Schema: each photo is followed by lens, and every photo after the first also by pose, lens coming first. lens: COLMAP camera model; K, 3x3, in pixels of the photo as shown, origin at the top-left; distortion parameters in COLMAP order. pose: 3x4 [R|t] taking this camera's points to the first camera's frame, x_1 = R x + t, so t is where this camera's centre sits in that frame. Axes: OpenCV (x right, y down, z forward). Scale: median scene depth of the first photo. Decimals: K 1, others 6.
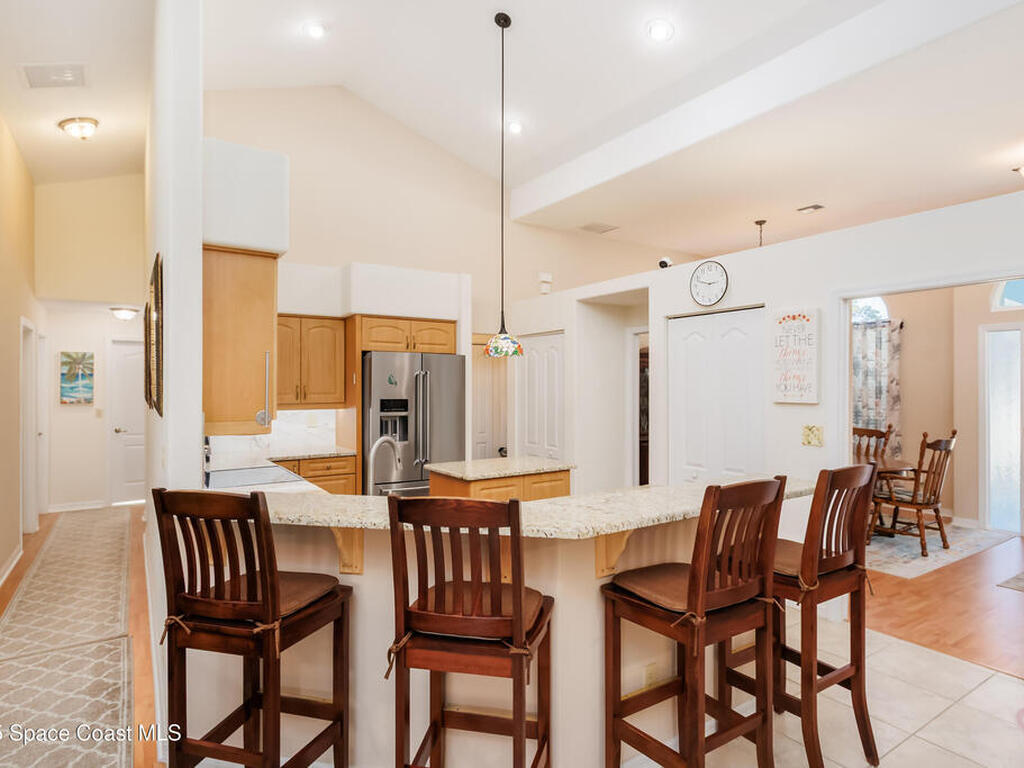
lens RADIAL K [[569.4, 0, 526.5], [0, 569.4, 384.2], [0, 0, 1]] dist [0.000760, -0.000098]
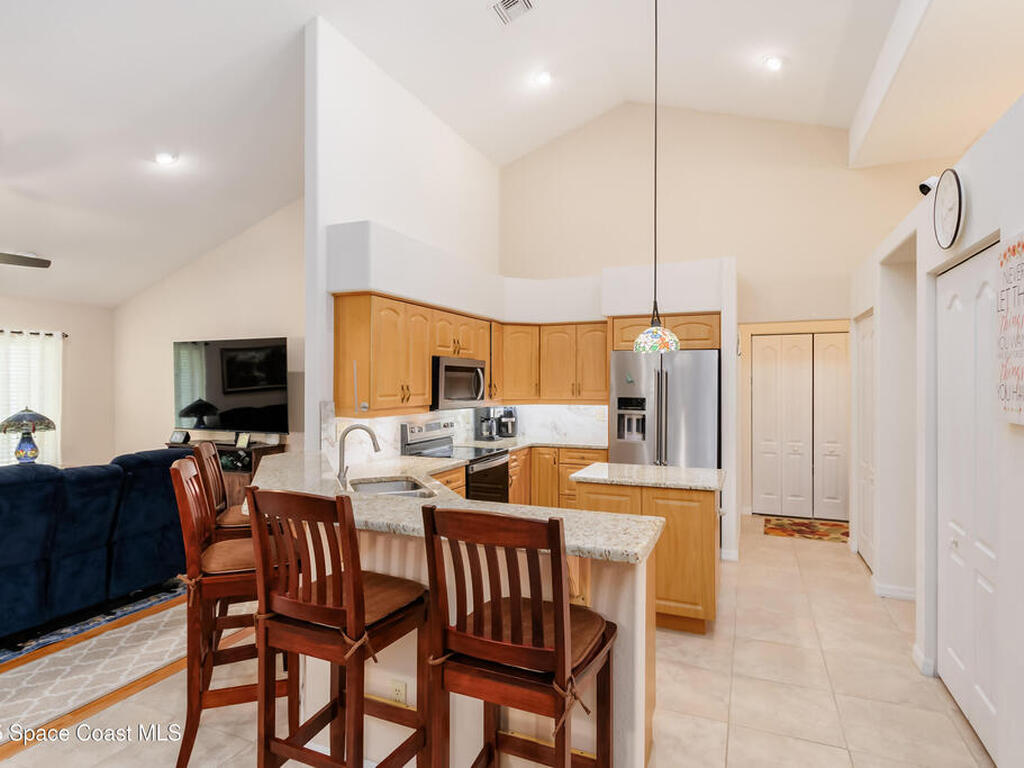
lens RADIAL K [[569.4, 0, 526.5], [0, 569.4, 384.2], [0, 0, 1]] dist [0.000760, -0.000098]
pose [[0.550382, 0.005452, -0.834895, 0.507639], [0.000468, 0.999977, 0.006839, -0.004705], [0.834913, -0.004155, 0.550366, 0.289529]]
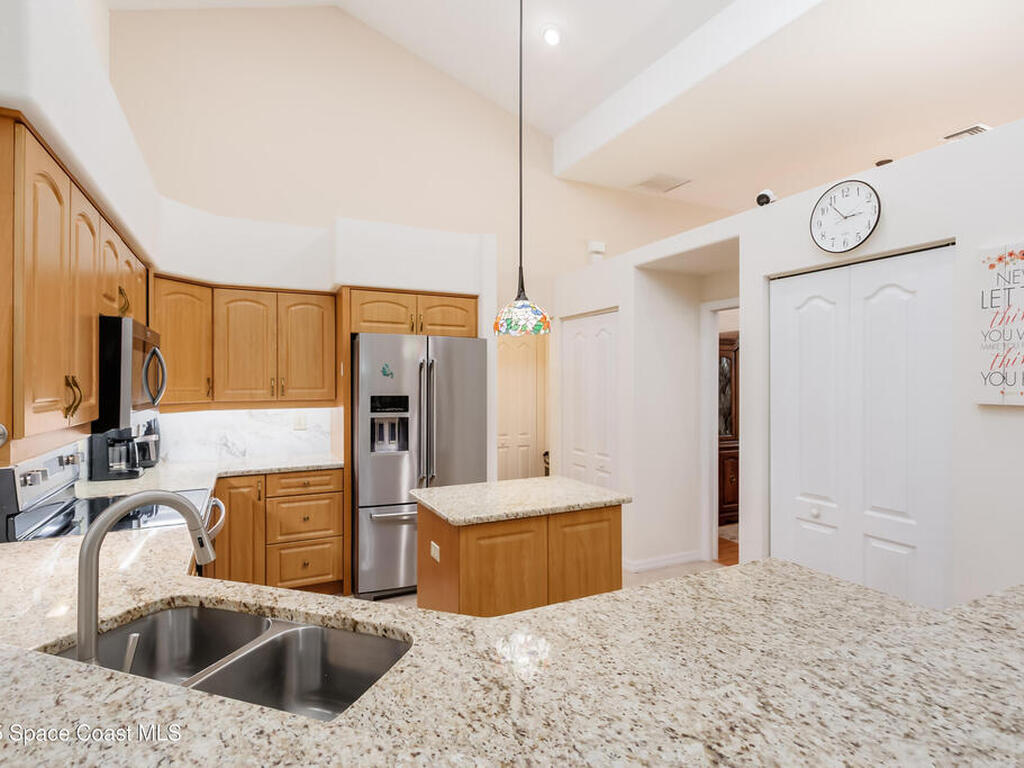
lens RADIAL K [[540.2, 0, 514.8], [0, 540.2, 379.7], [0, 0, 1]] dist [-0.000518, 0.000407]
pose [[0.990090, -0.000747, -0.140432, 0.035074], [0.000786, 1.000000, 0.000220, 0.004719], [0.140432, -0.000328, 0.990090, 0.307373]]
